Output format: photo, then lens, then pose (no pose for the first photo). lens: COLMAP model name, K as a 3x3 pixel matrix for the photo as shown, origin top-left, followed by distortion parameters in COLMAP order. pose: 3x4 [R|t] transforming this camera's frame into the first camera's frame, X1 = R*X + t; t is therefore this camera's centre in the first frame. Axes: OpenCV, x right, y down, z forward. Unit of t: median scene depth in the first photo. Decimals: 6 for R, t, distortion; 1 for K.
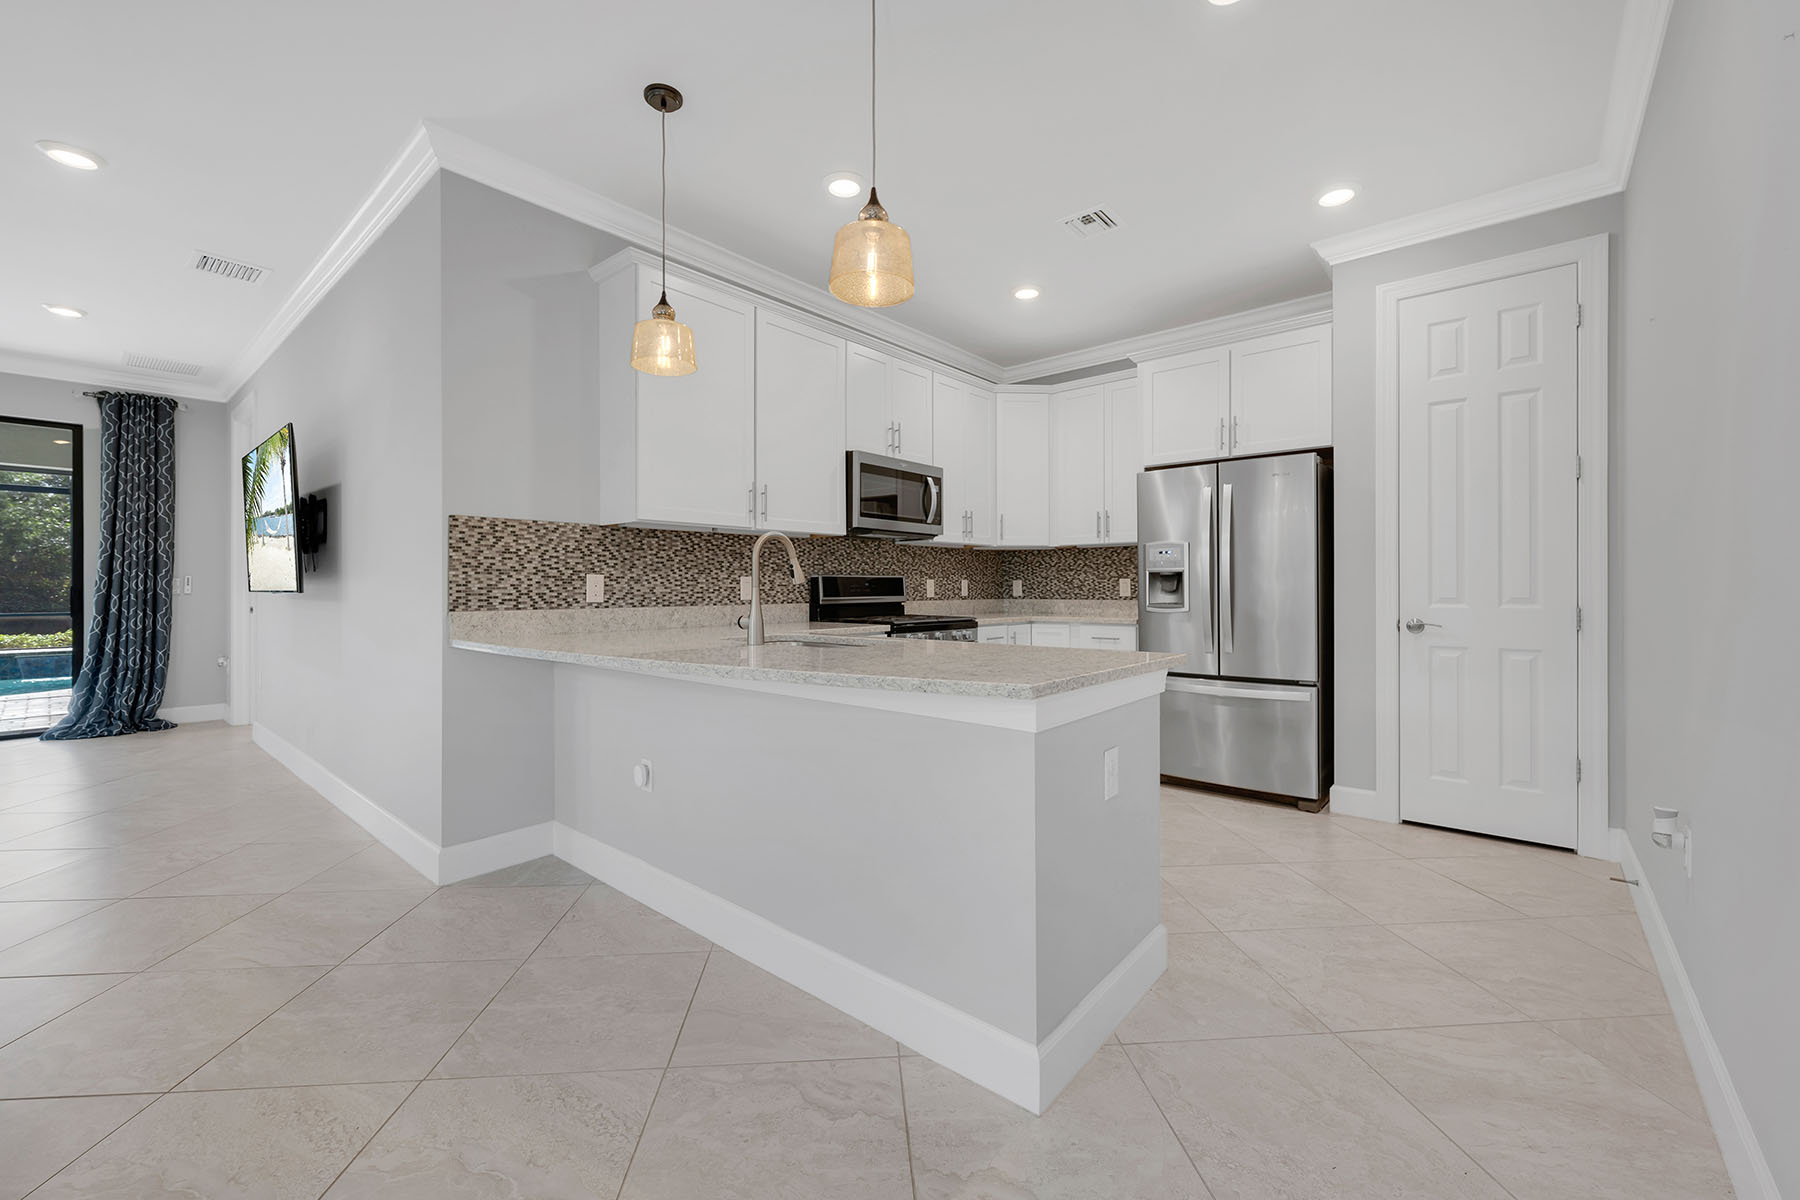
lens RADIAL K [[722.4, 0, 892.5], [0, 722.4, 590.4], [0, 0, 1]] dist [-0.003208, 0.000195]
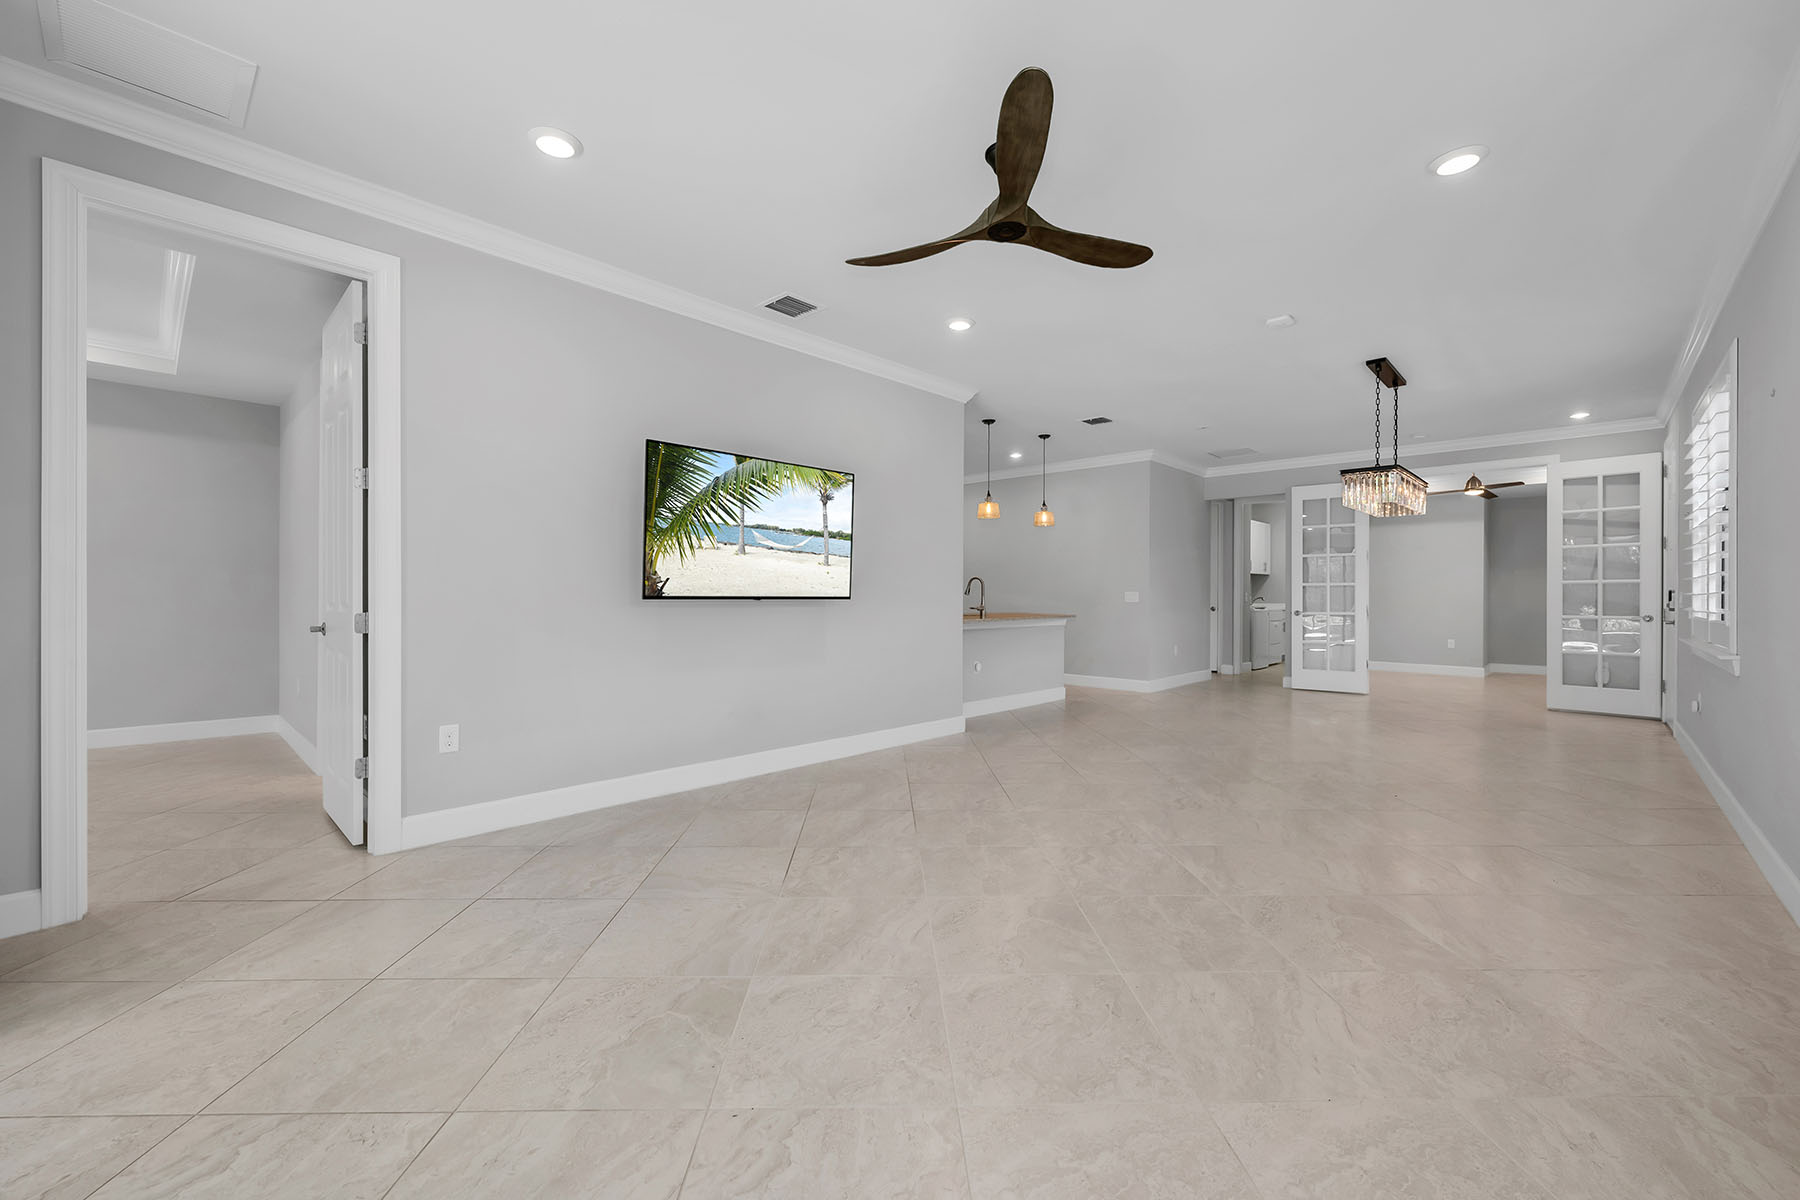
lens RADIAL K [[722.4, 0, 898.1], [0, 722.4, 591.5], [0, 0, 1]] dist [-0.003208, 0.000195]
pose [[0.050782, 0.007825, 0.998679, -1.889583], [-0.000448, 0.999969, -0.007813, -0.000032], [-0.998710, -0.000051, 0.050784, 0.726718]]
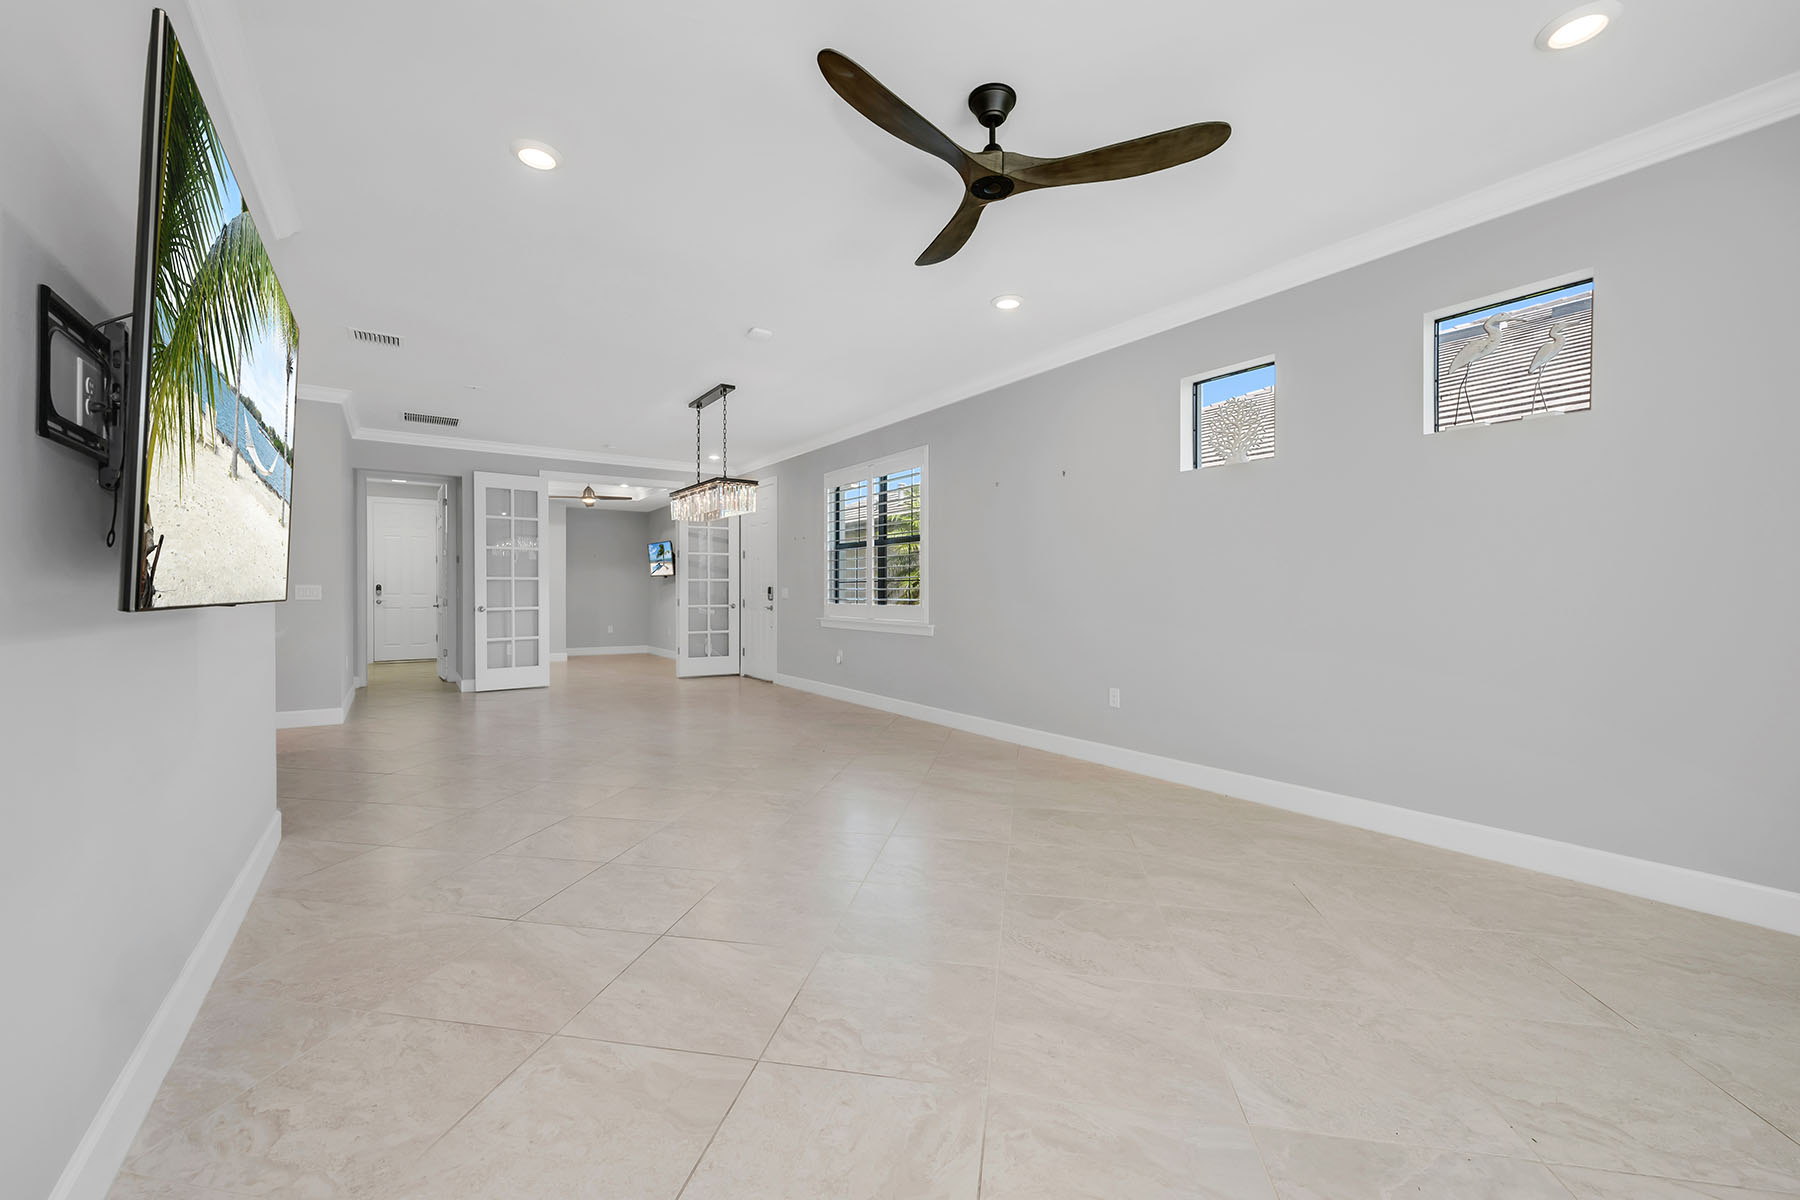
lens RADIAL K [[722.4, 0, 892.4], [0, 722.4, 599.3], [0, 0, 1]] dist [-0.003208, 0.000195]
pose [[-0.965776, -0.001968, 0.259370, -1.290624], [0.001292, 0.999922, 0.012401, -0.003635], [-0.259374, 0.012312, -0.965698, 1.264717]]
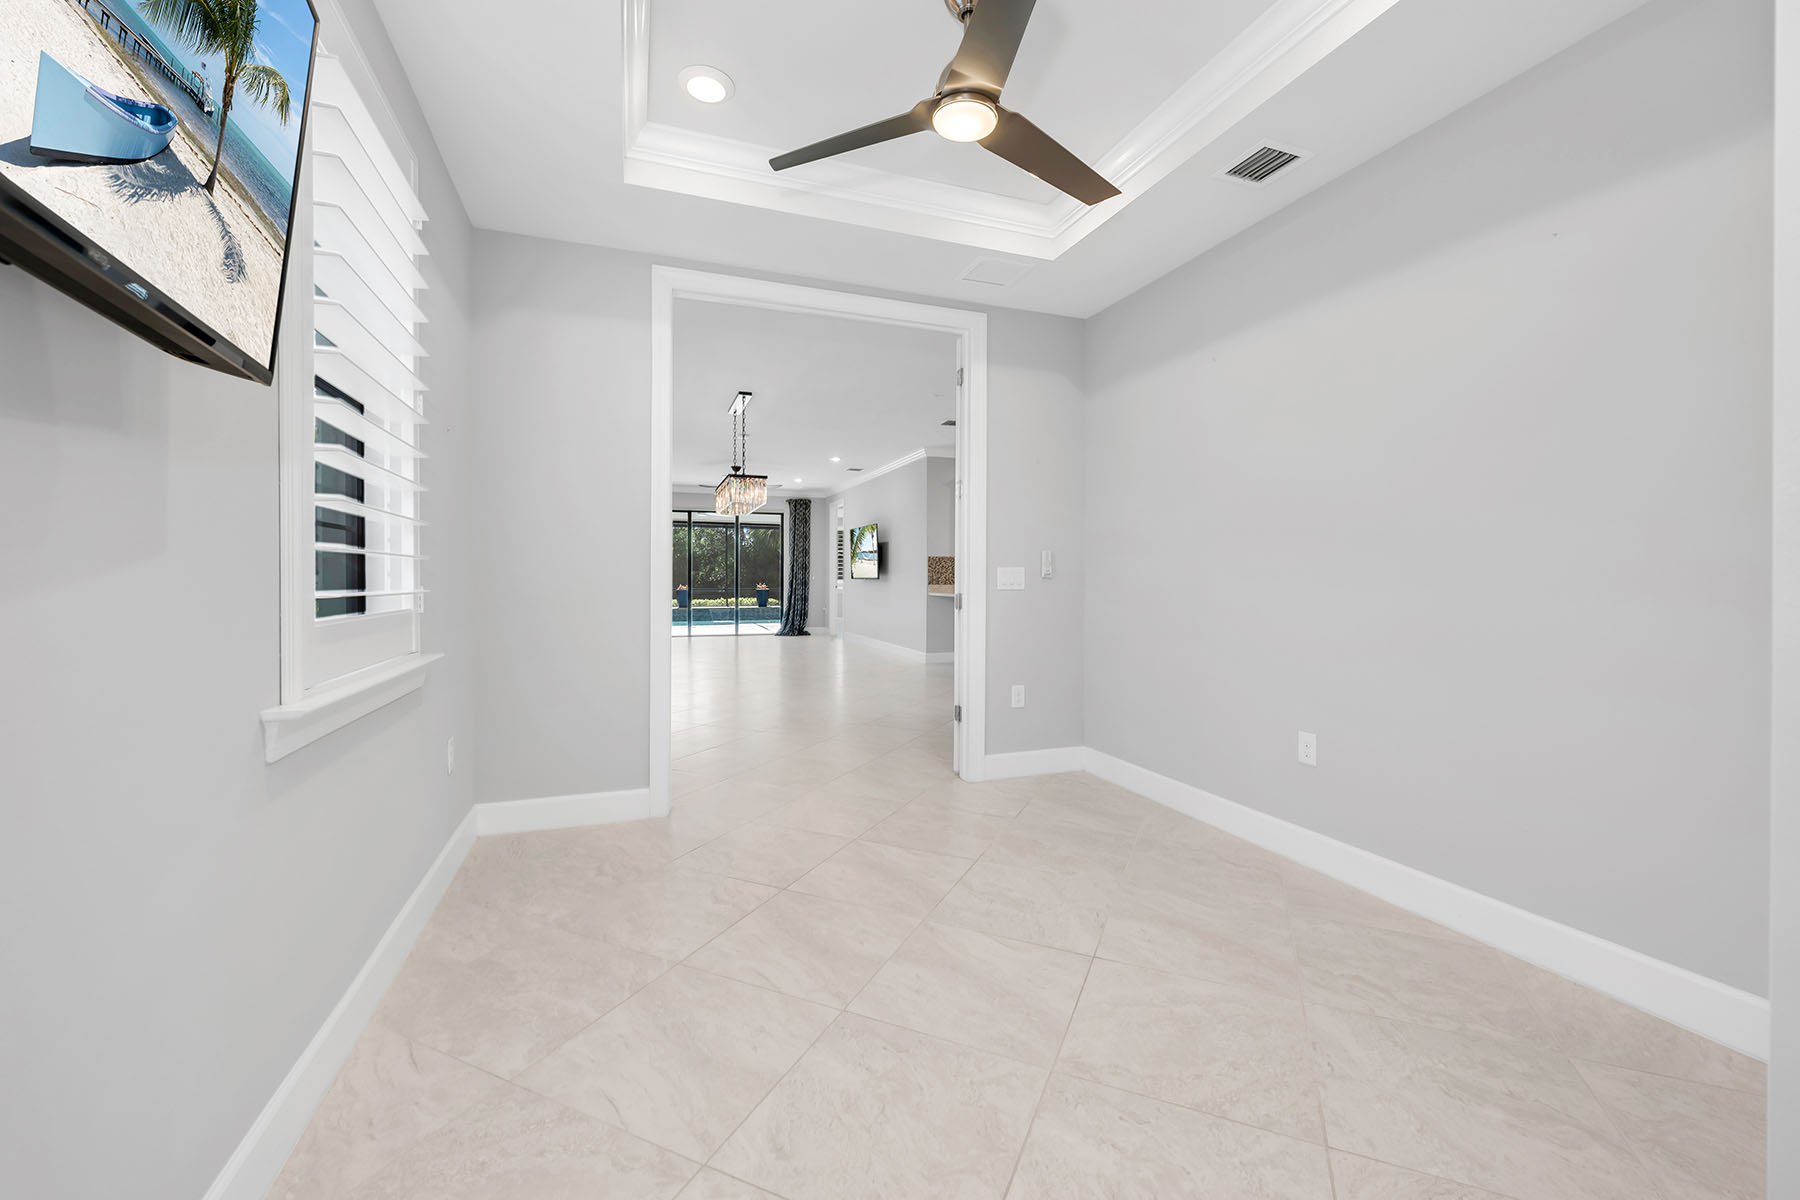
lens RADIAL K [[722.4, 0, 913.5], [0, 722.4, 569.3], [0, 0, 1]] dist [-0.003208, 0.000195]
pose [[0.885072, -0.004991, -0.465427, 0.635250], [0.000140, 0.999945, -0.010456, -0.006352], [0.465454, 0.009189, 0.885024, -1.425730]]
